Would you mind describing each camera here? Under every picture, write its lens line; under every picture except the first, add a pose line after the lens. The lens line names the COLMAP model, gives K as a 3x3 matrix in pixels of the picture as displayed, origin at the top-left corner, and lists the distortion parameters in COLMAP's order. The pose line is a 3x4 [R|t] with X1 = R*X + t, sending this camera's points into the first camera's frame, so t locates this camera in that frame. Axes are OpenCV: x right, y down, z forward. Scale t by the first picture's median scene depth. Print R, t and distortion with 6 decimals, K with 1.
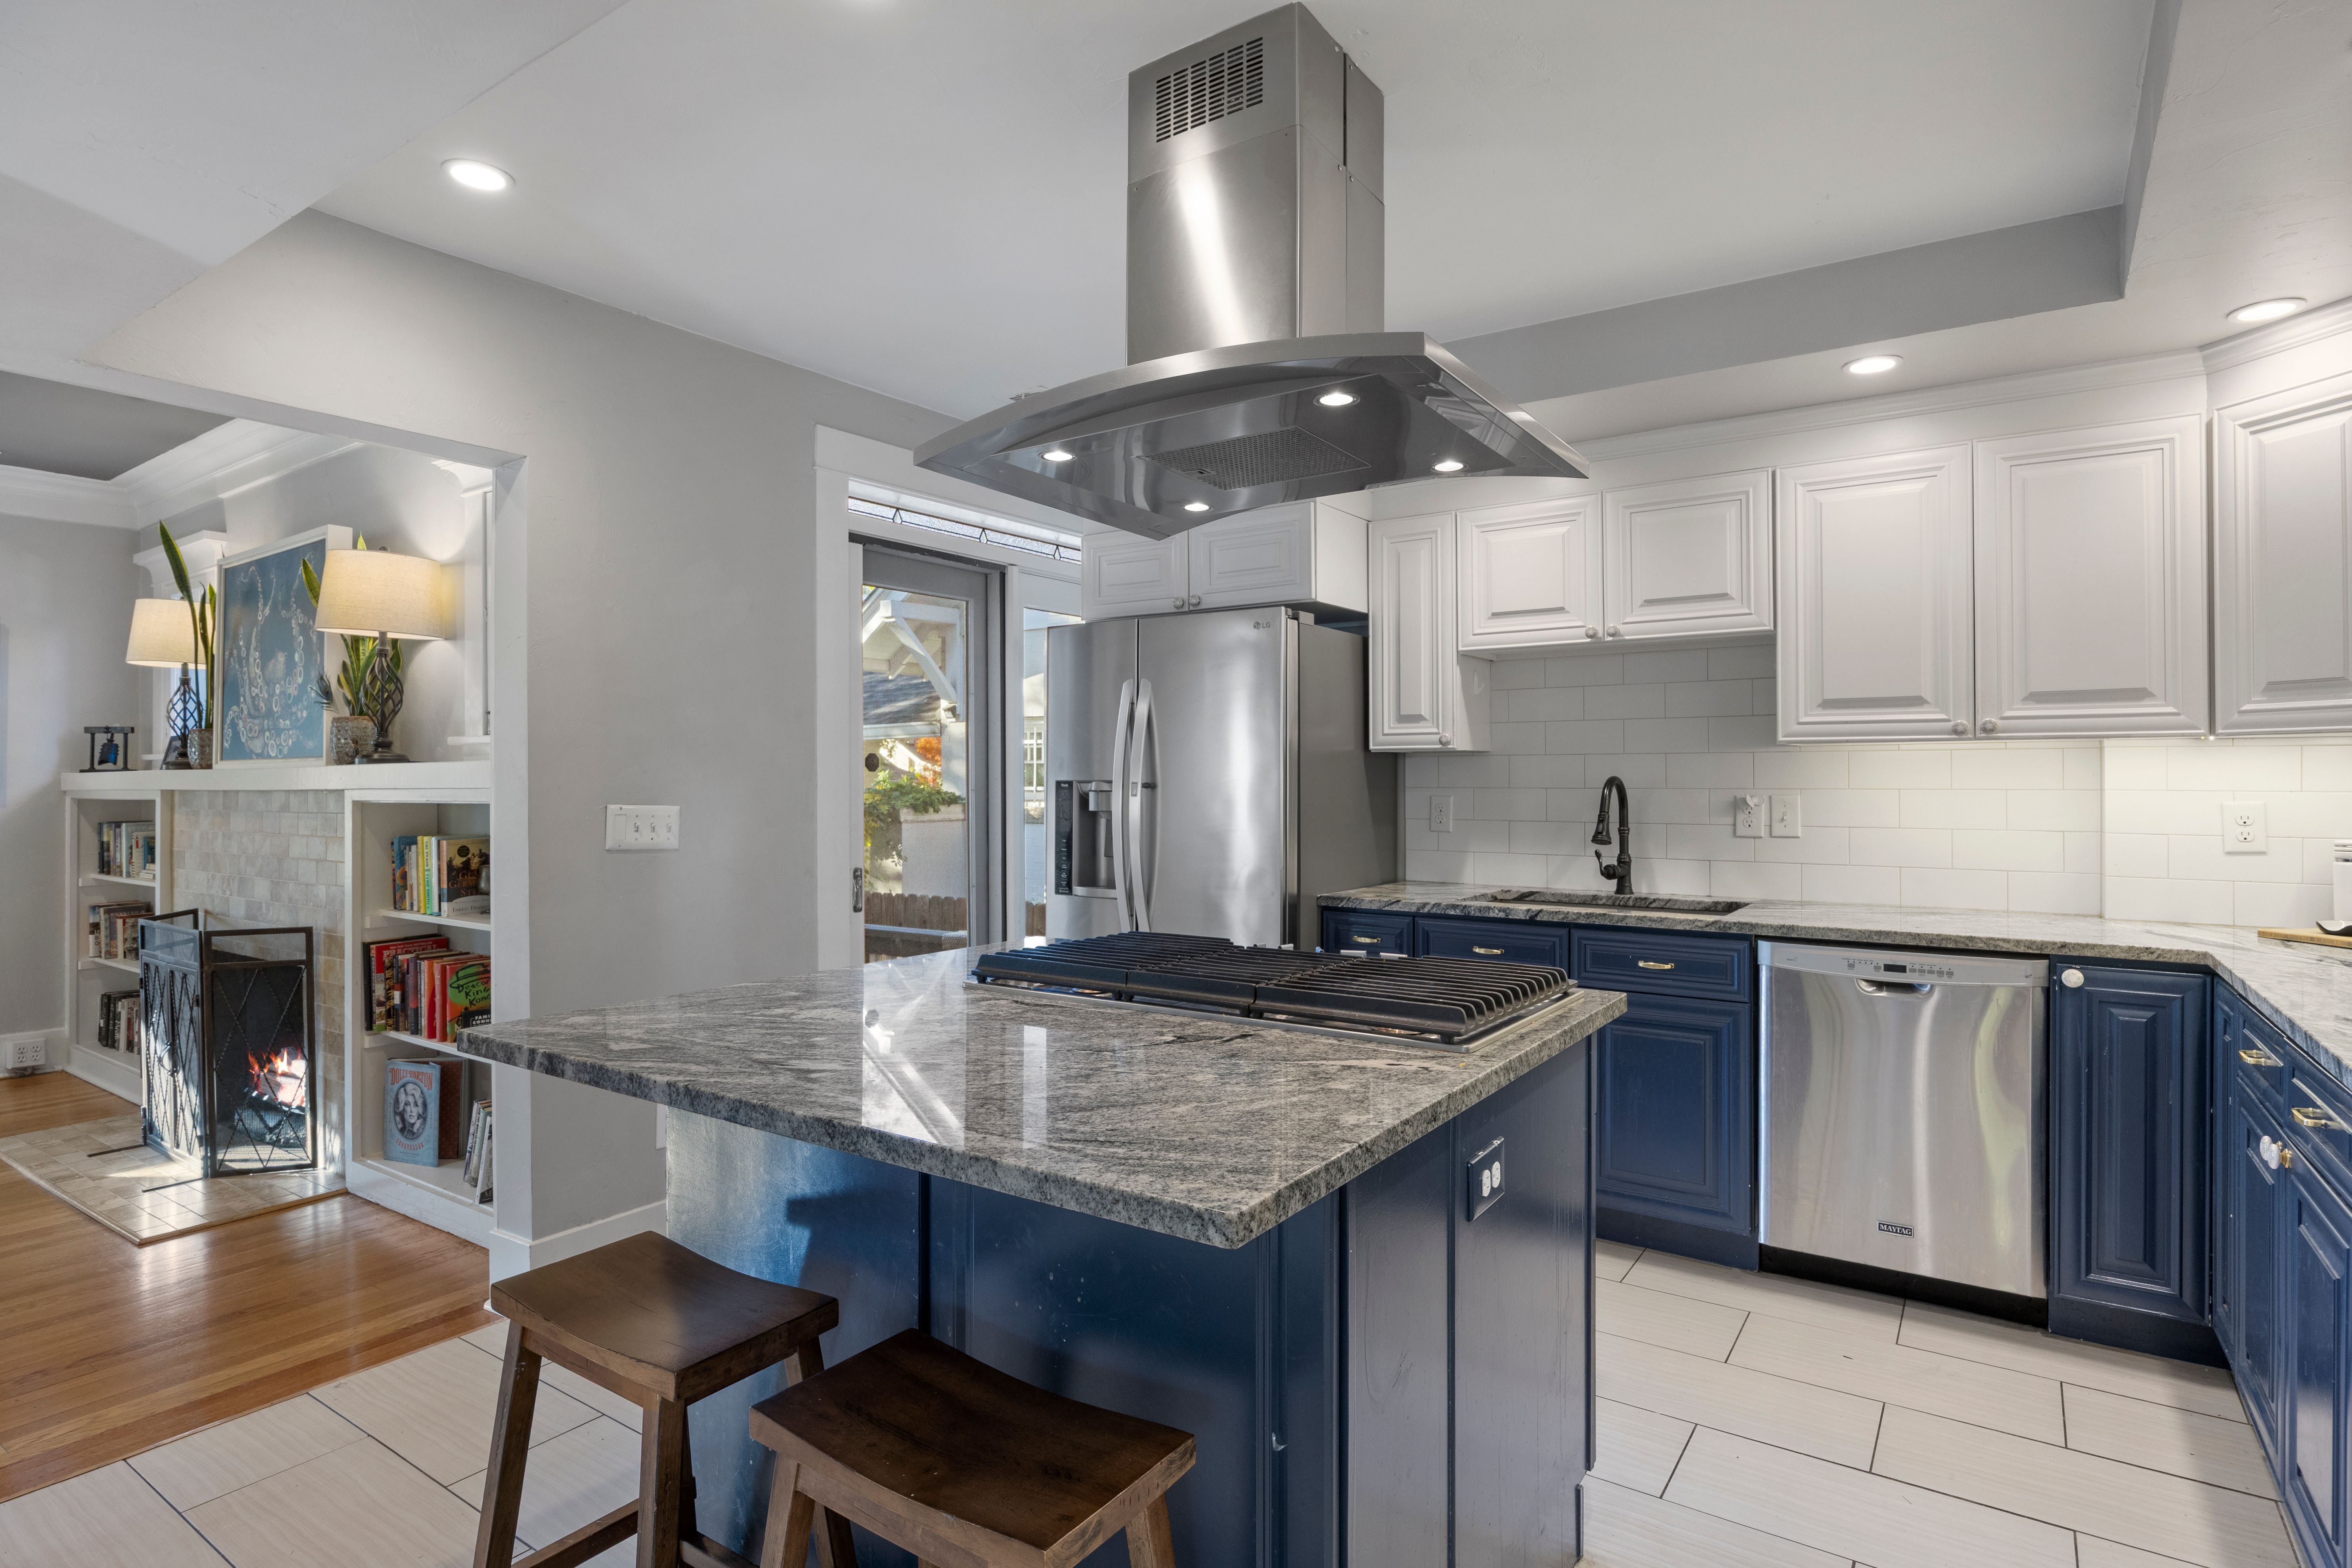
lens RADIAL K [[1224.3, 0, 1165.3], [0, 1224.3, 773.5], [0, 0, 1]] dist [-0.016655, 0.000873]
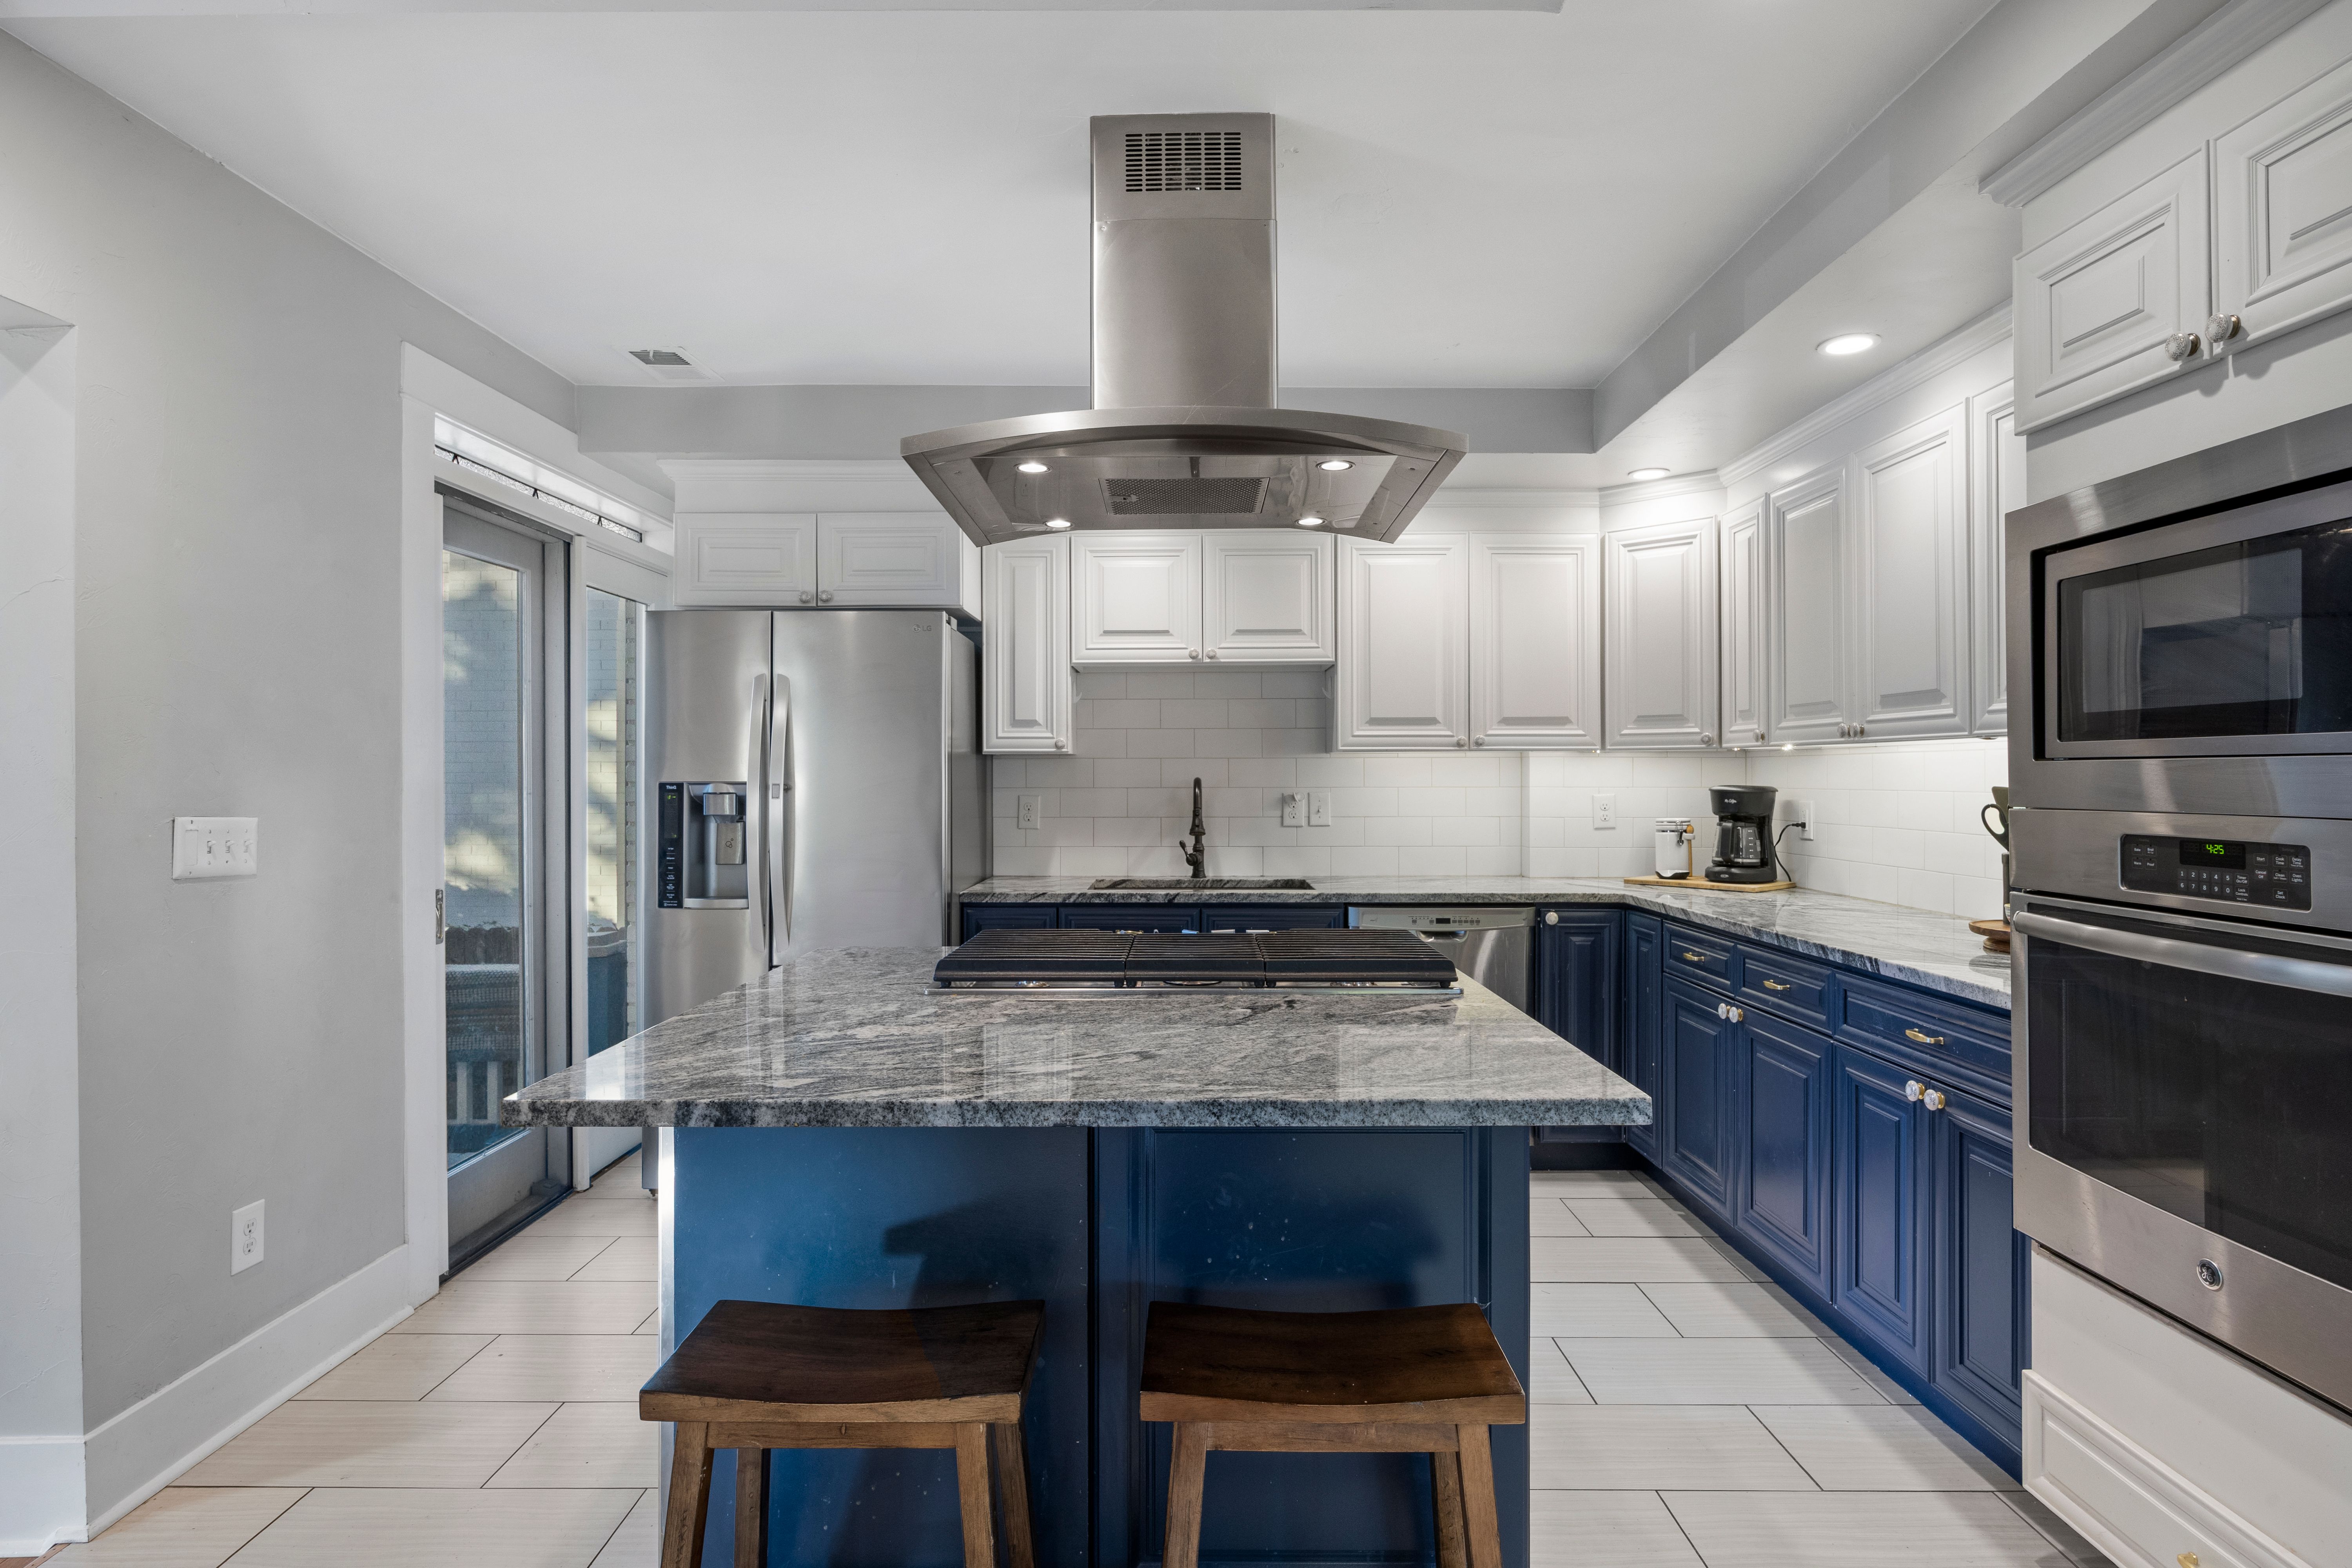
lens RADIAL K [[1224.3, 0, 1180.8], [0, 1224.3, 773.3], [0, 0, 1]] dist [-0.016655, 0.000873]
pose [[0.819534, 0.001283, 0.573029, -0.349485], [-0.001602, 0.999999, 0.000052, -0.001664], [-0.573029, -0.000960, 0.819535, 0.052060]]
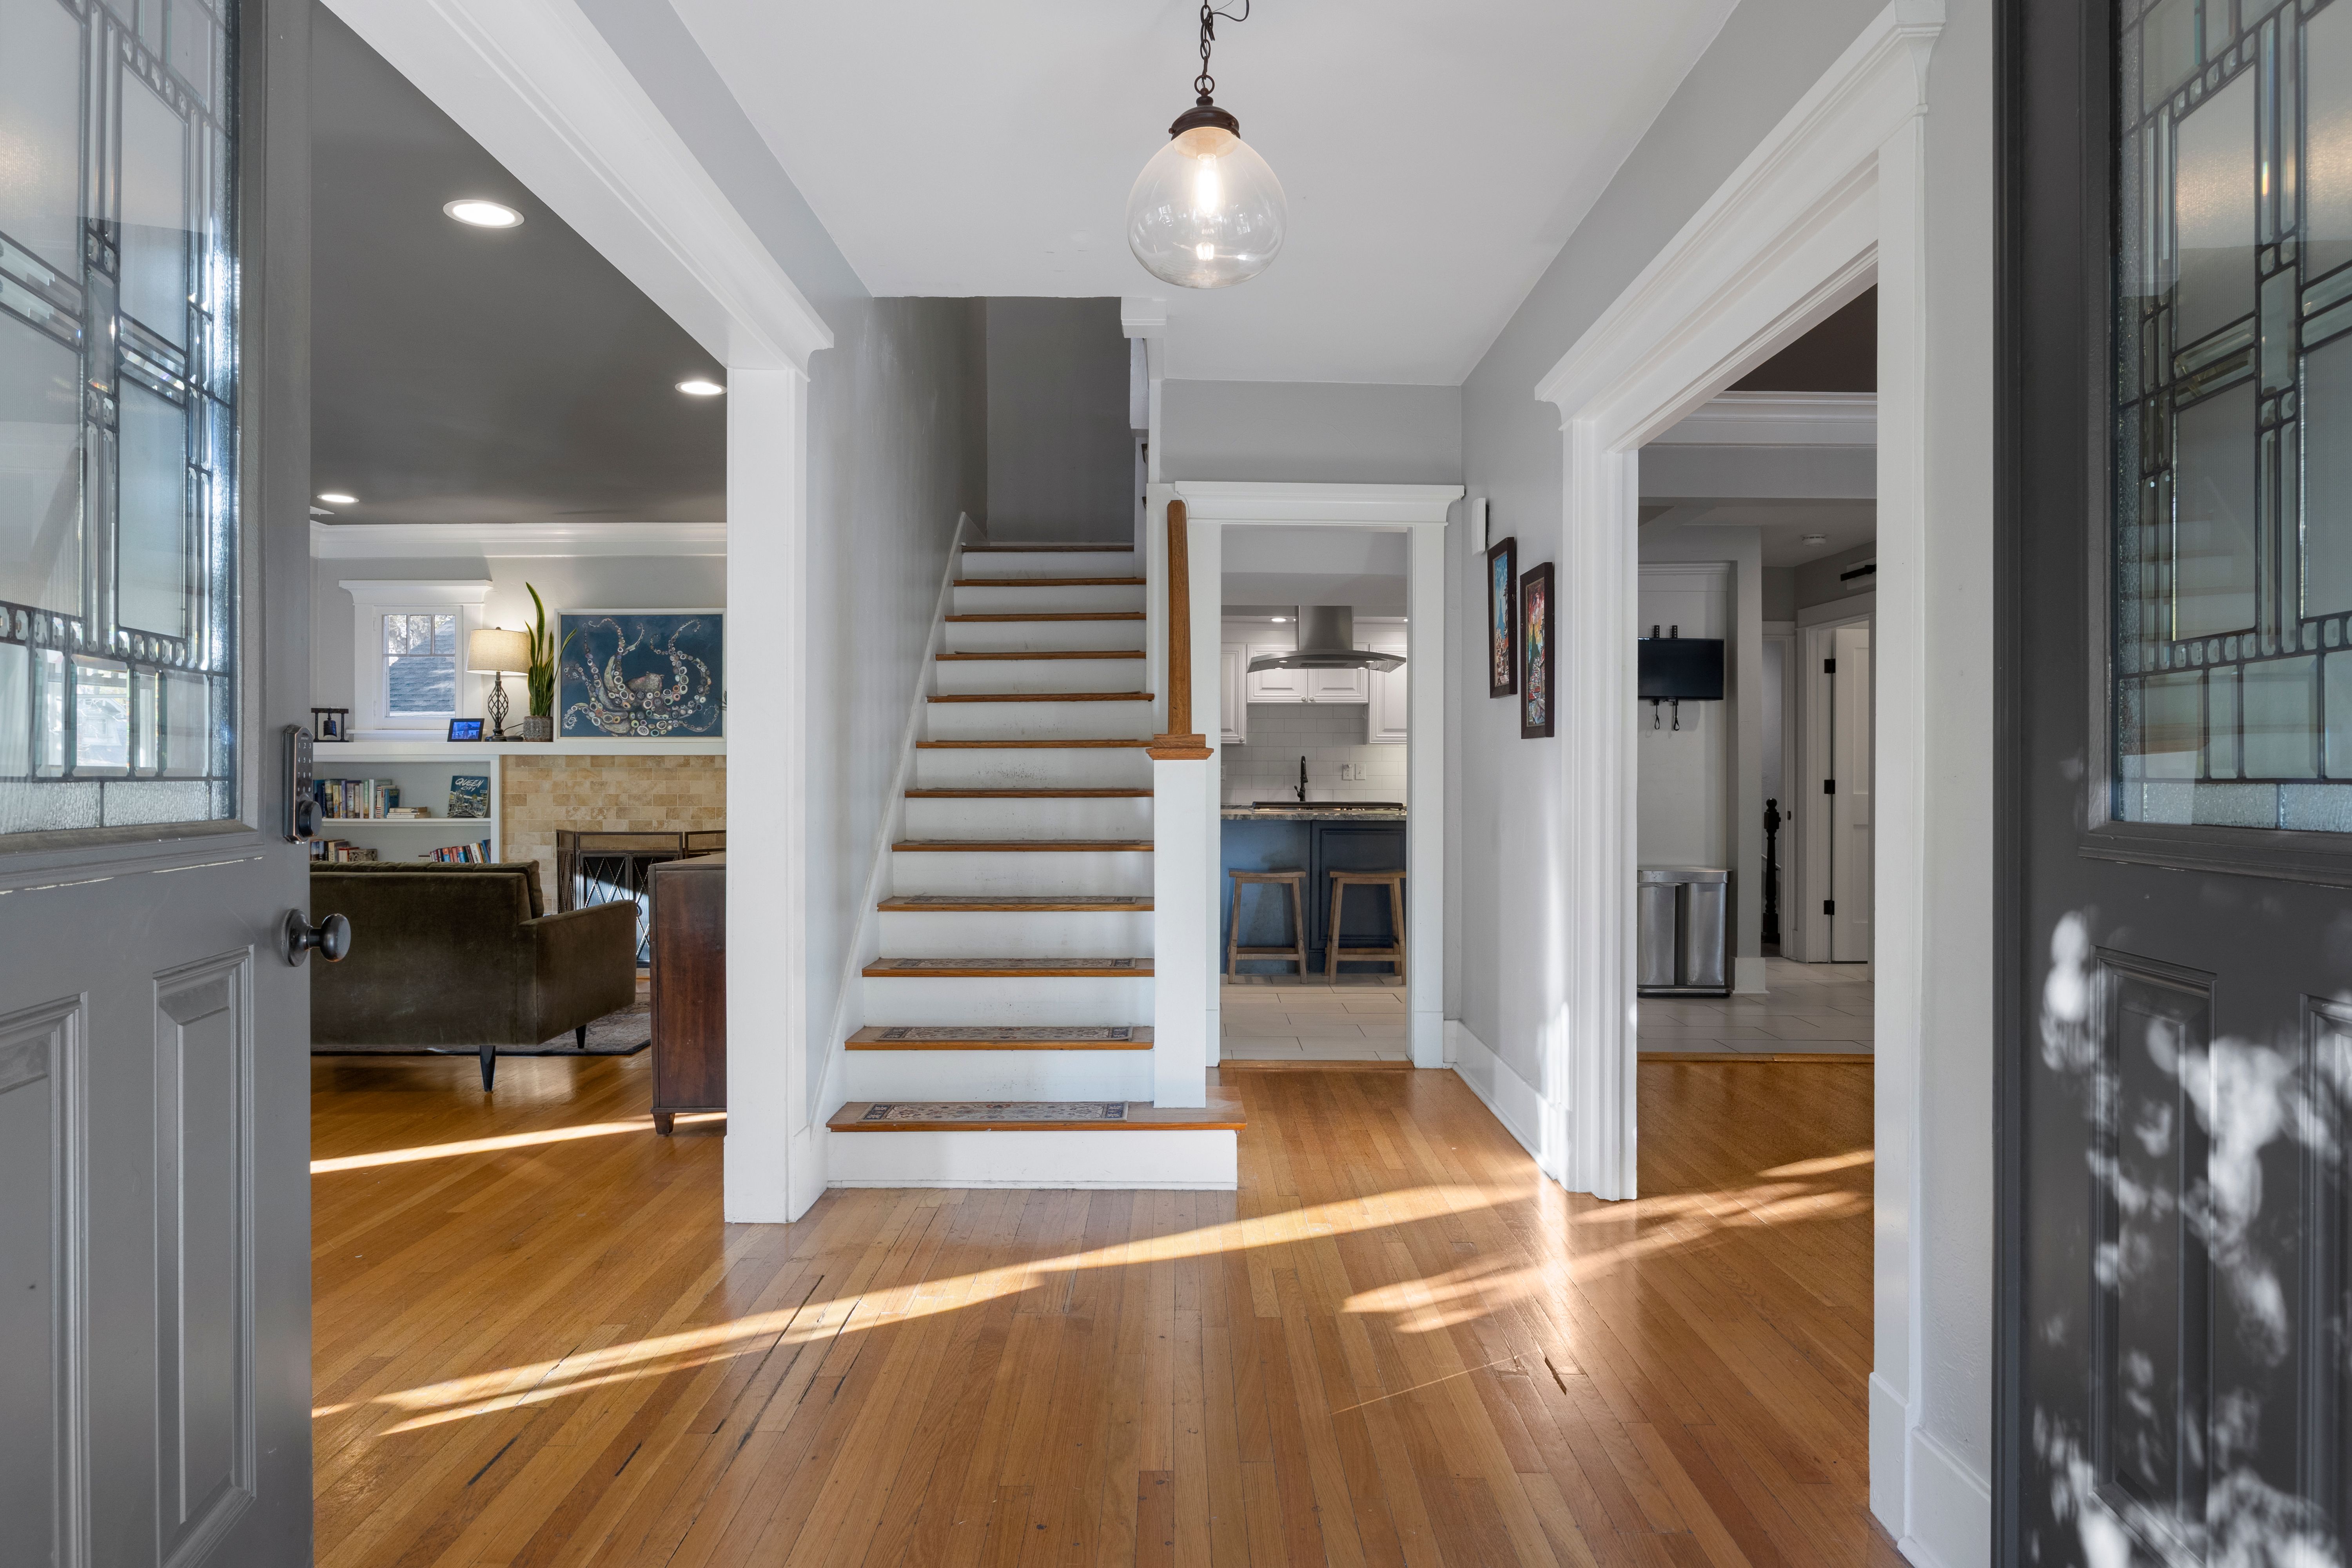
lens RADIAL K [[1604.1, 0, 1166.9], [0, 1604.1, 772.8], [0, 0, 1]] dist [-0.010593, -0.000468]
pose [[0.817175, 0.005971, 0.576359, -1.932943], [-0.007484, 0.999972, 0.000251, 0.043274], [-0.576341, -0.004519, 0.817196, -1.680843]]
